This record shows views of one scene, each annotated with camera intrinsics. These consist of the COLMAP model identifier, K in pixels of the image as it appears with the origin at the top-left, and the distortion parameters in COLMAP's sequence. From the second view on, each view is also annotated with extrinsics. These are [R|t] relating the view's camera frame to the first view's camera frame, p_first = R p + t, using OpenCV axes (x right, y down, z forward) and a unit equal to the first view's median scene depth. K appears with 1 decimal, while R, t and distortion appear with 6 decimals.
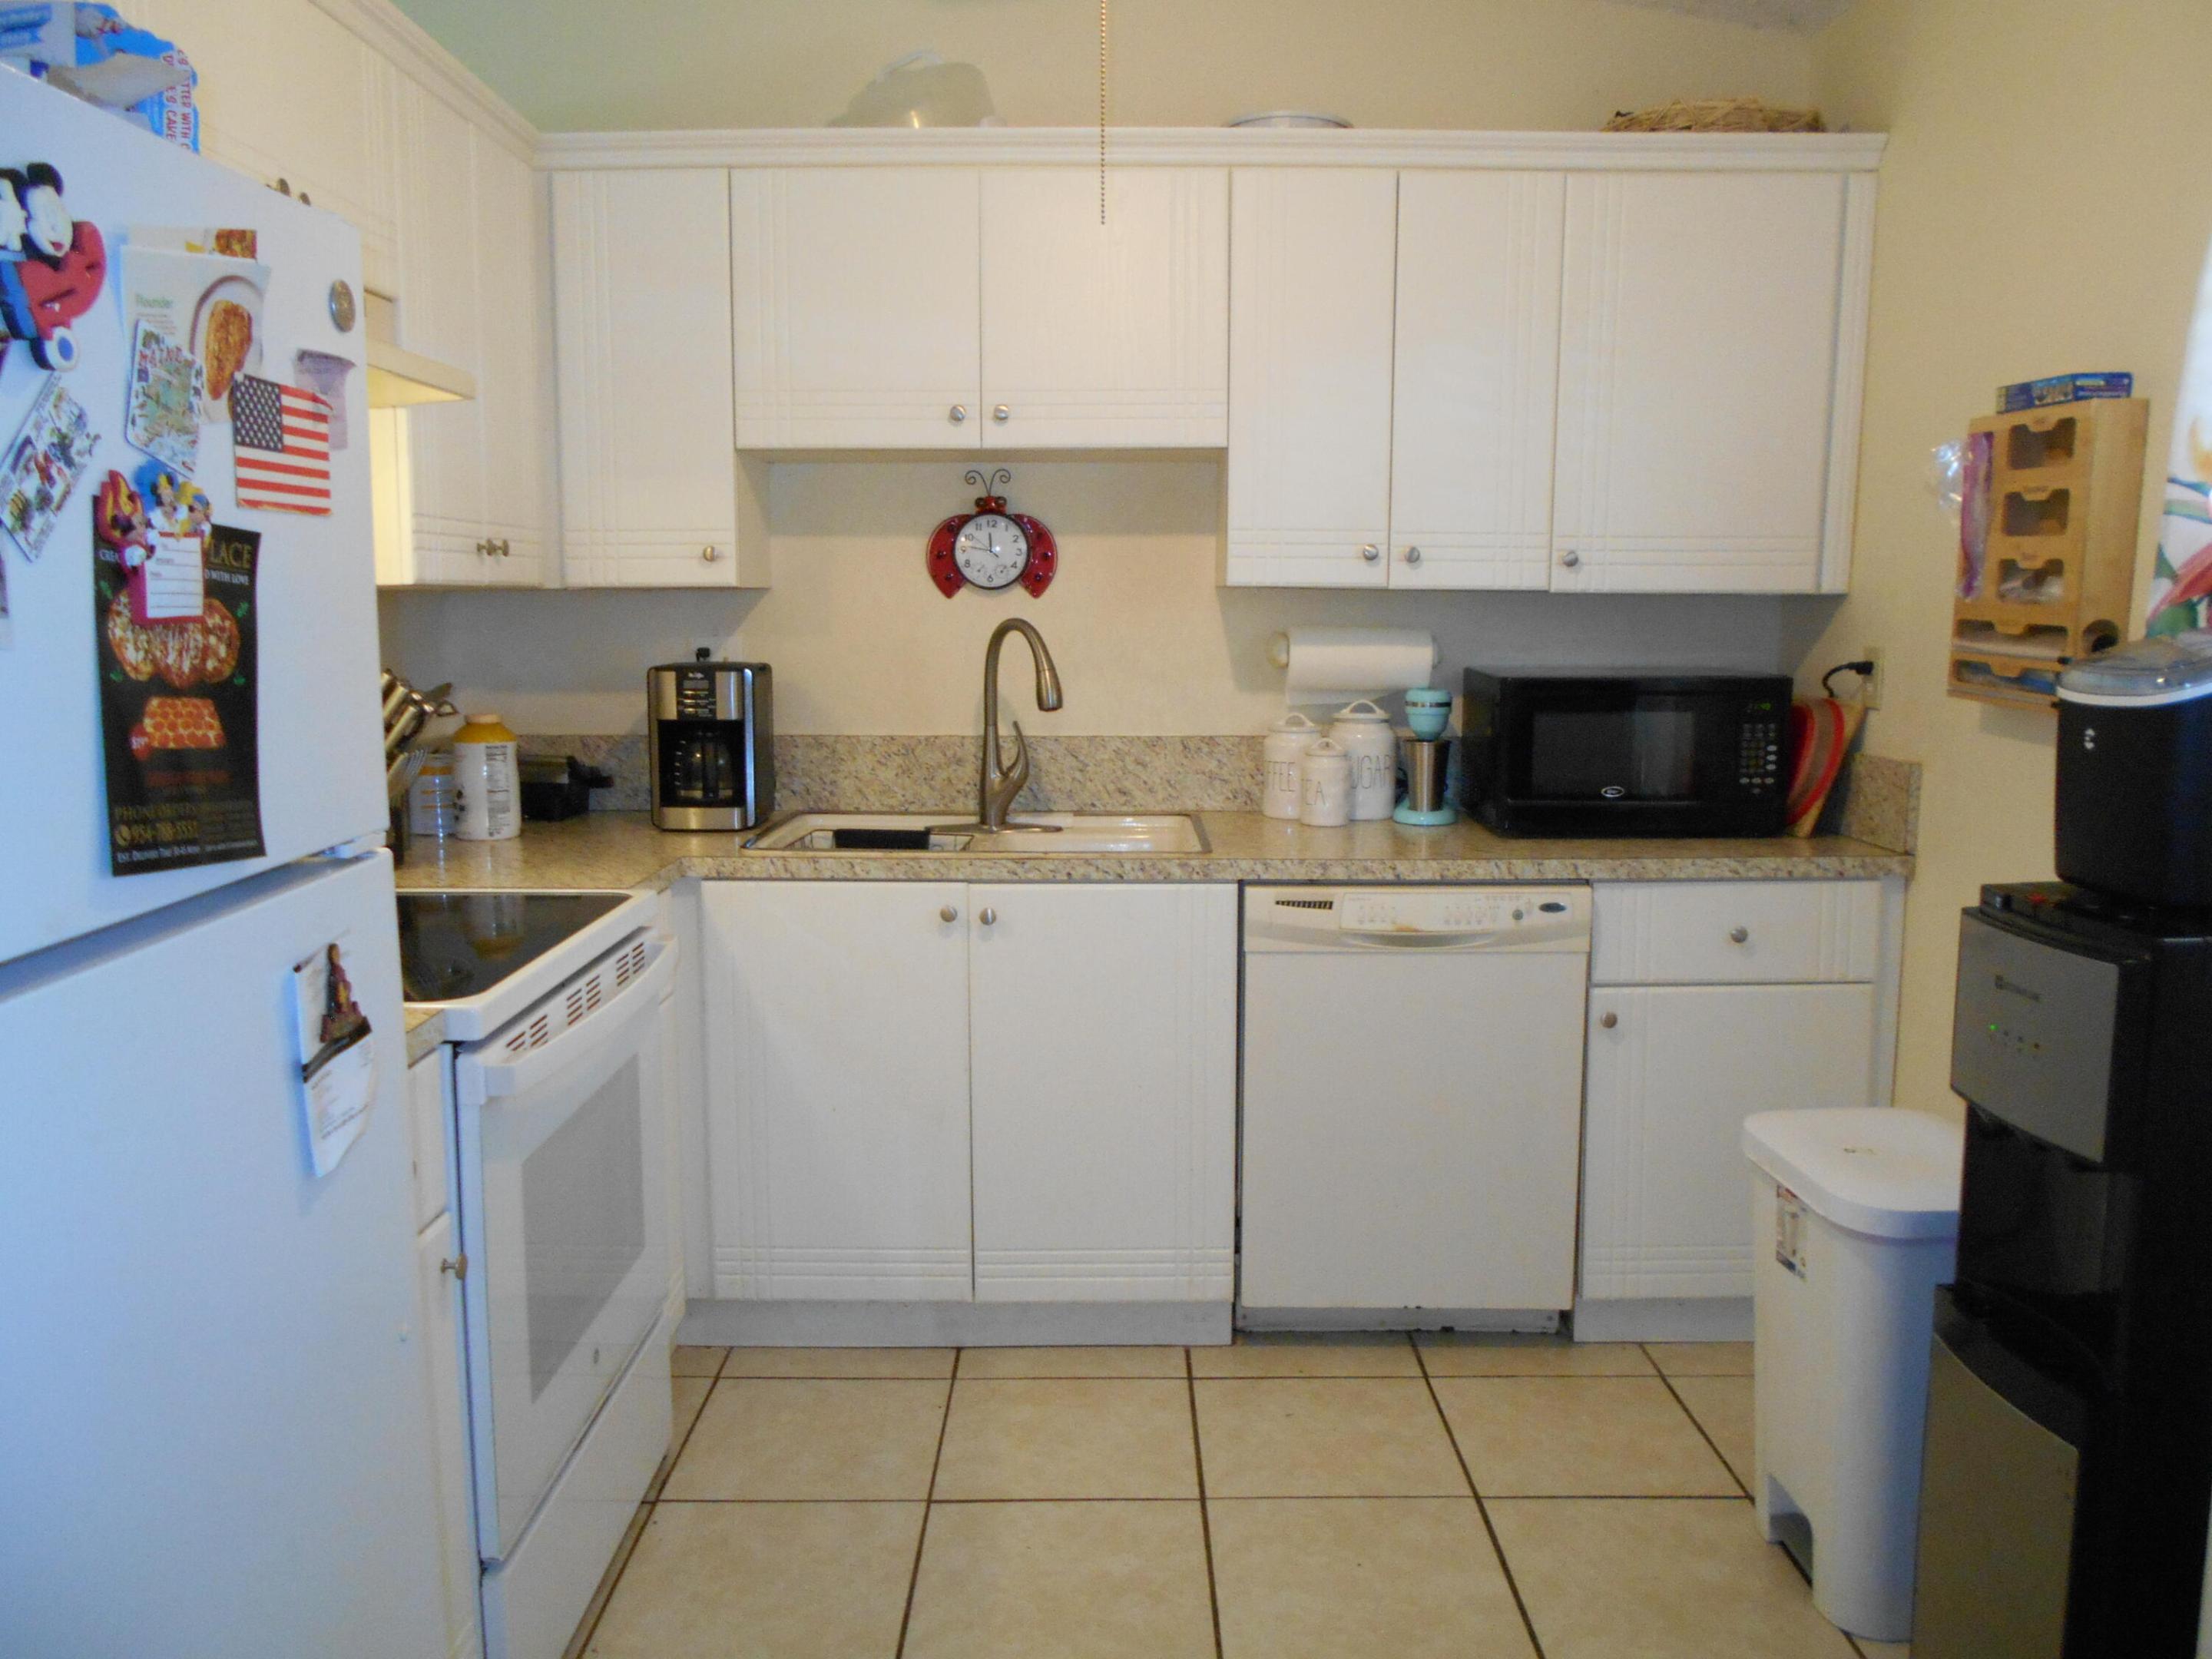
lens RADIAL K [[1713.1, 0, 1139.5], [0, 1713.1, 817.5], [0, 0, 1]] dist [-0.039554, 0.055284]
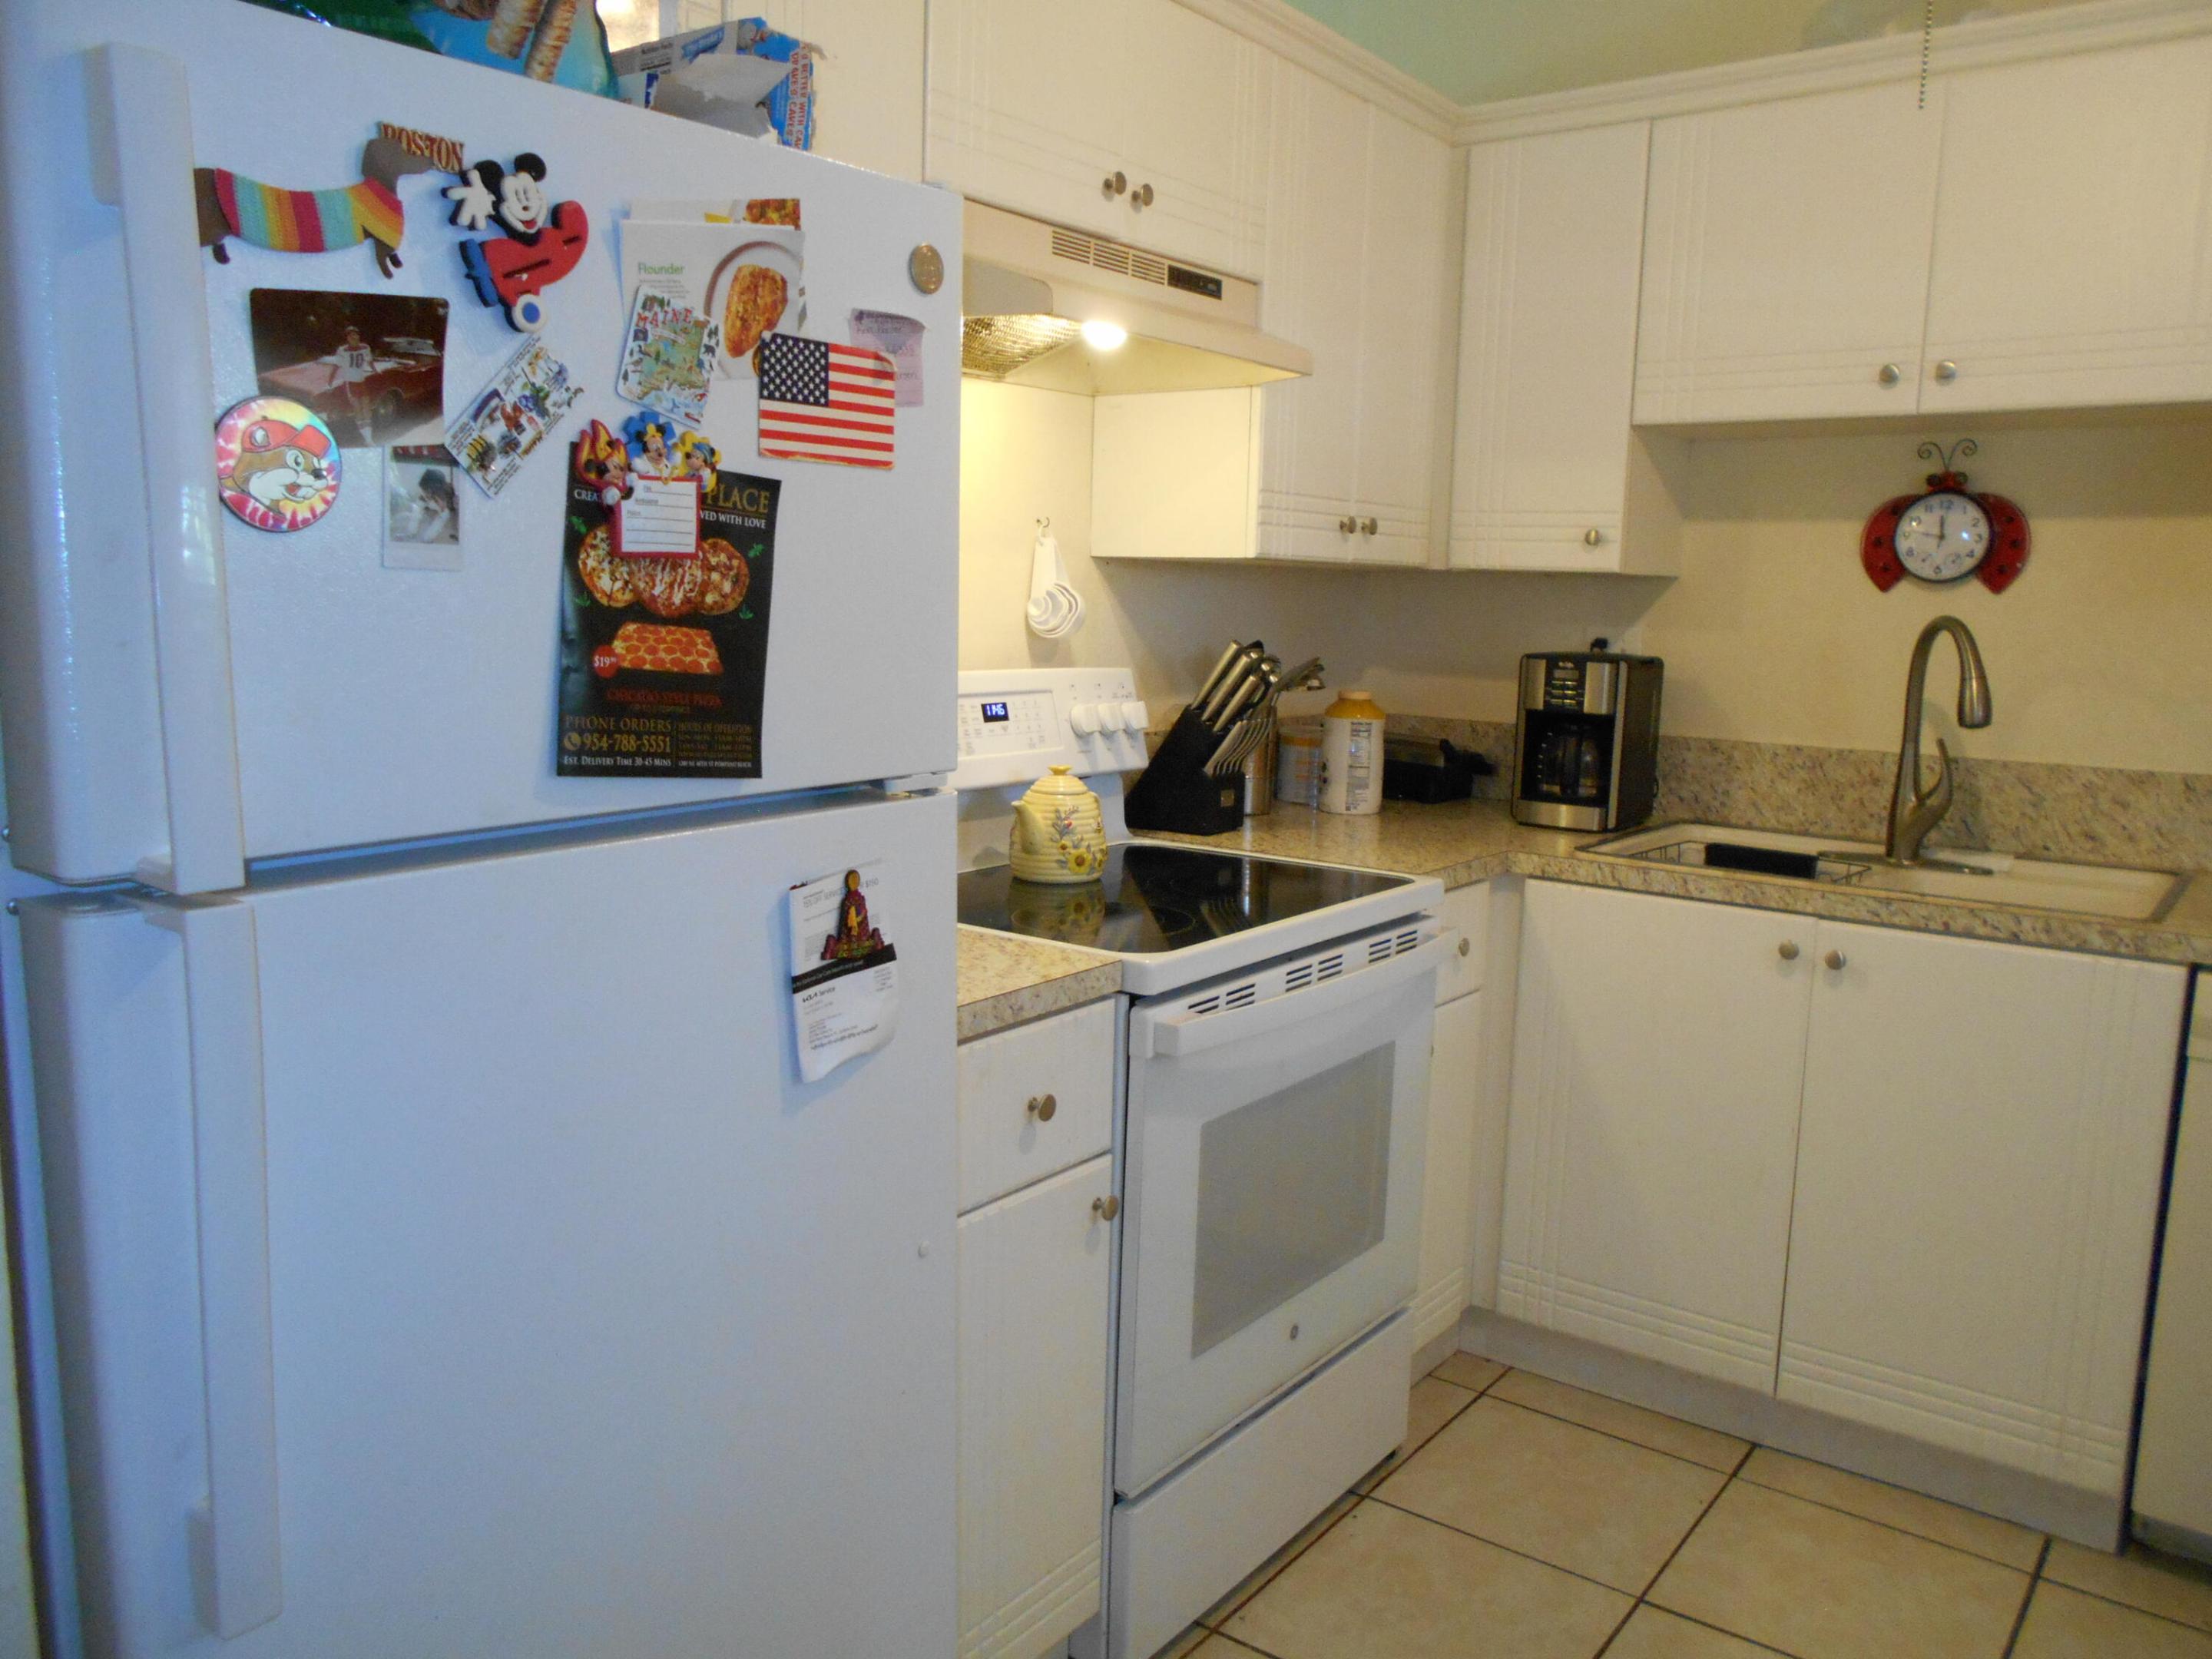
lens RADIAL K [[1713.1, 0, 1109.7], [0, 1713.1, 836.5], [0, 0, 1]] dist [-0.039554, 0.055284]
pose [[0.796745, 0.108290, -0.594535, 0.121475], [-0.102146, 0.993790, 0.044123, -0.004407], [0.595621, 0.025575, 0.802858, 0.097942]]
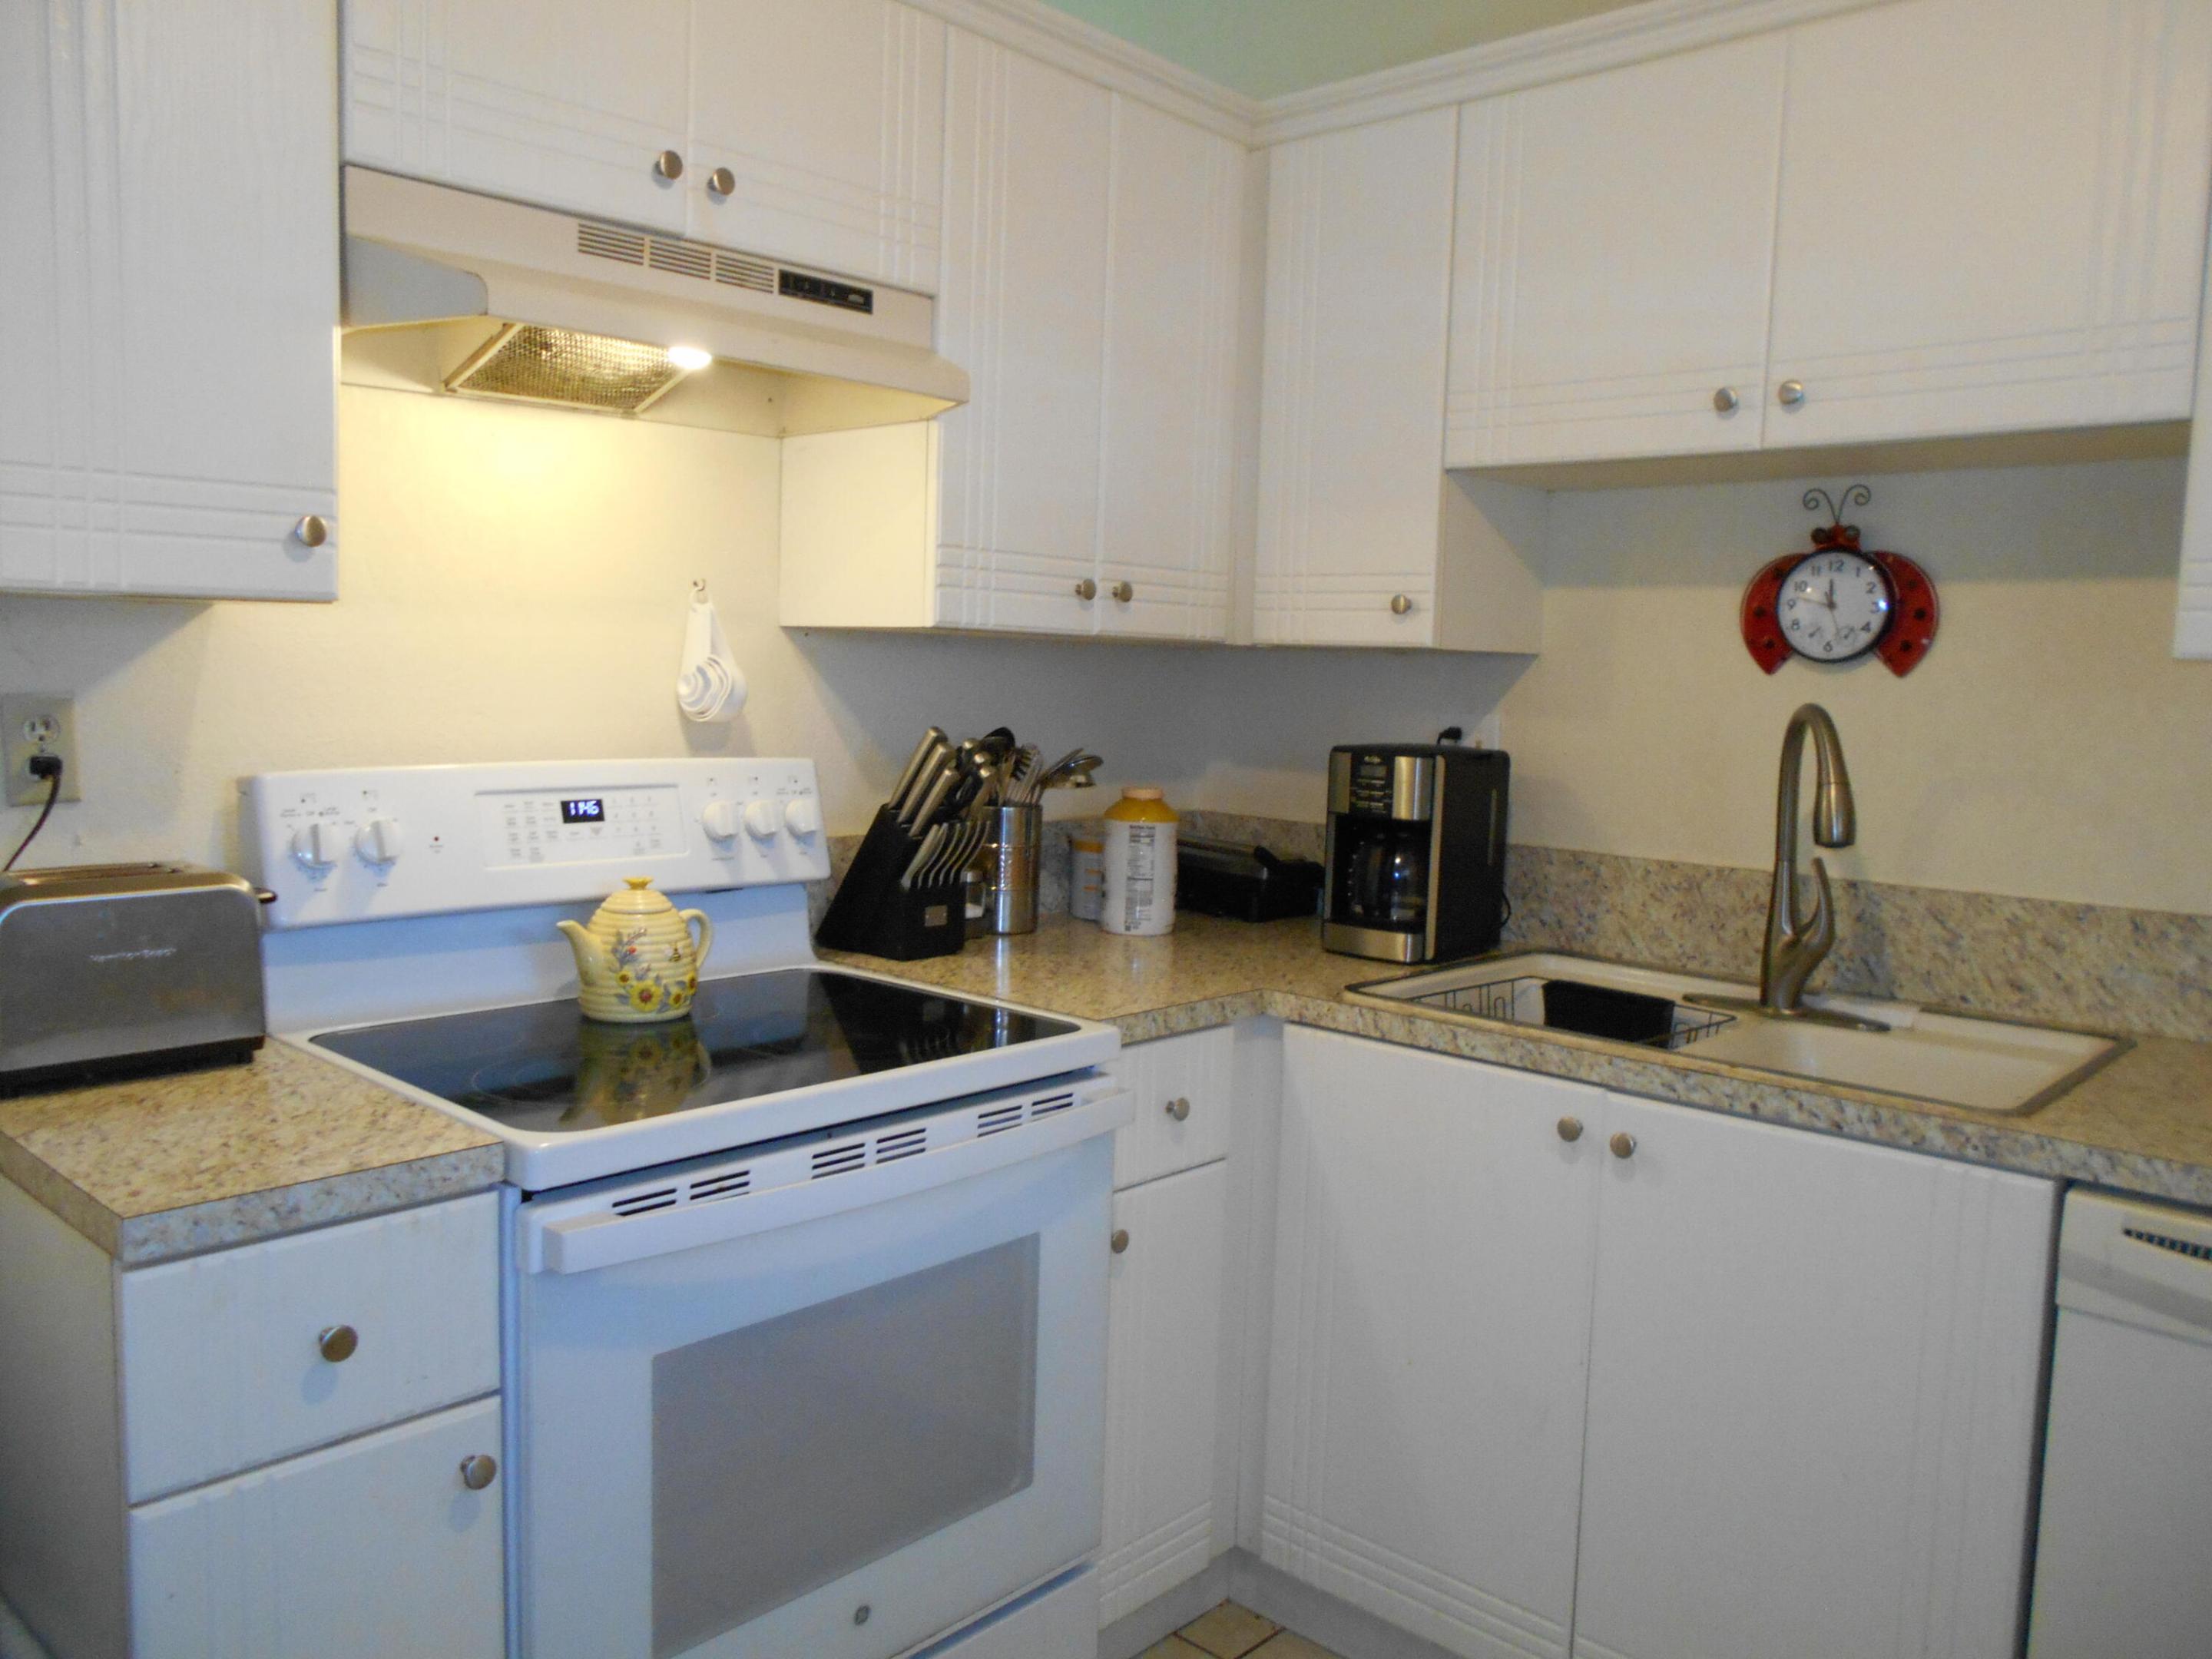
lens RADIAL K [[1713.1, 0, 1118.9], [0, 1713.1, 841.3], [0, 0, 1]] dist [-0.039554, 0.055284]
pose [[0.735329, 0.091780, -0.671467, 0.198857], [-0.117540, 0.993043, 0.007016, -0.040746], [0.667440, 0.073765, 0.741001, 0.373972]]
